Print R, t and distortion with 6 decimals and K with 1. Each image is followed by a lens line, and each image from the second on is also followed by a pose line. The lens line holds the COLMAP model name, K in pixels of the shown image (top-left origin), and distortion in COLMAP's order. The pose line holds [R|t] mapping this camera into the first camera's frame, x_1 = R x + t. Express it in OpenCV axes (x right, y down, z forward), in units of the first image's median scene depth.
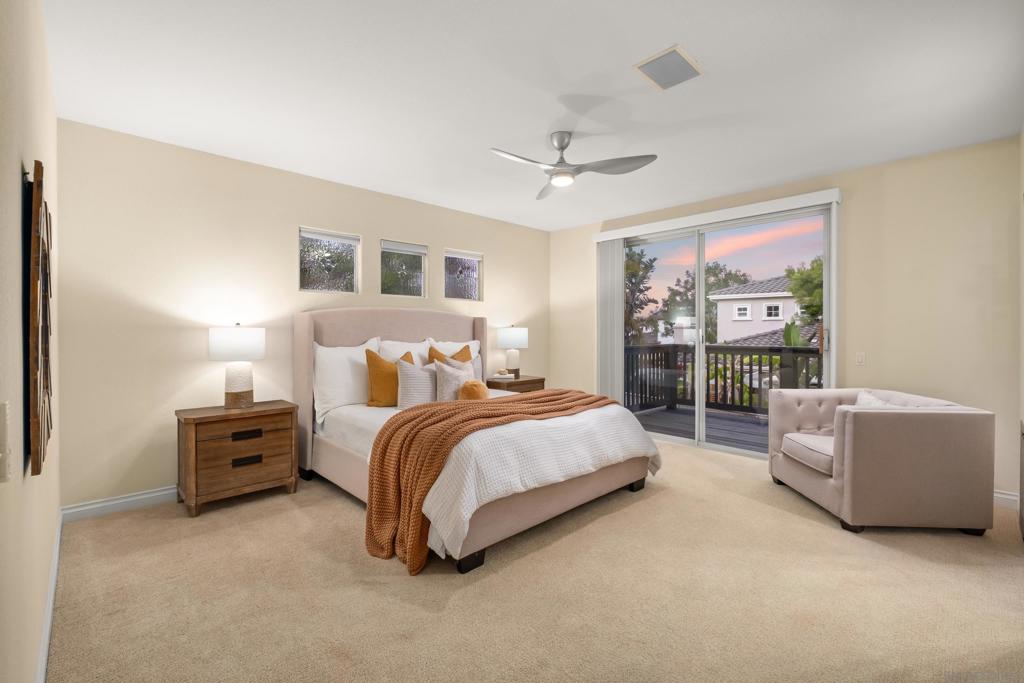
lens RADIAL K [[455.4, 0, 510.5], [0, 455.4, 336.8], [0, 0, 1]] dist [-0.000790, -0.000201]
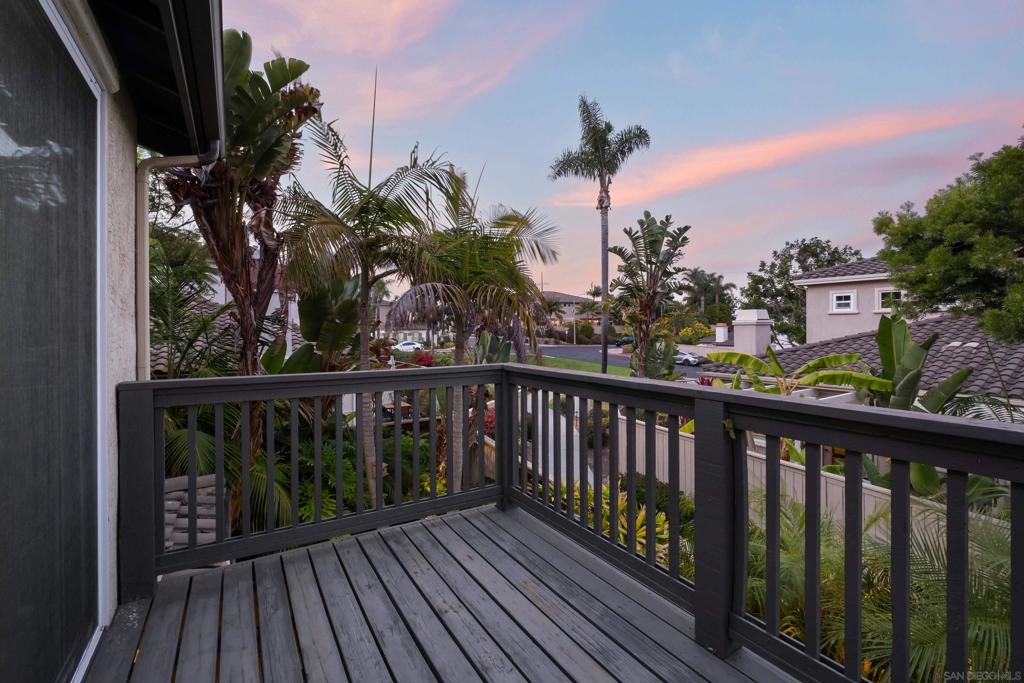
lens RADIAL K [[455.4, 0, 514.2], [0, 455.4, 337.4], [0, 0, 1]] dist [-0.000790, -0.000201]
pose [[0.977004, -0.003580, -0.213192, 0.160050], [0.004450, 0.999984, 0.003602, -0.003890], [0.213176, -0.004468, 0.977004, 0.198183]]
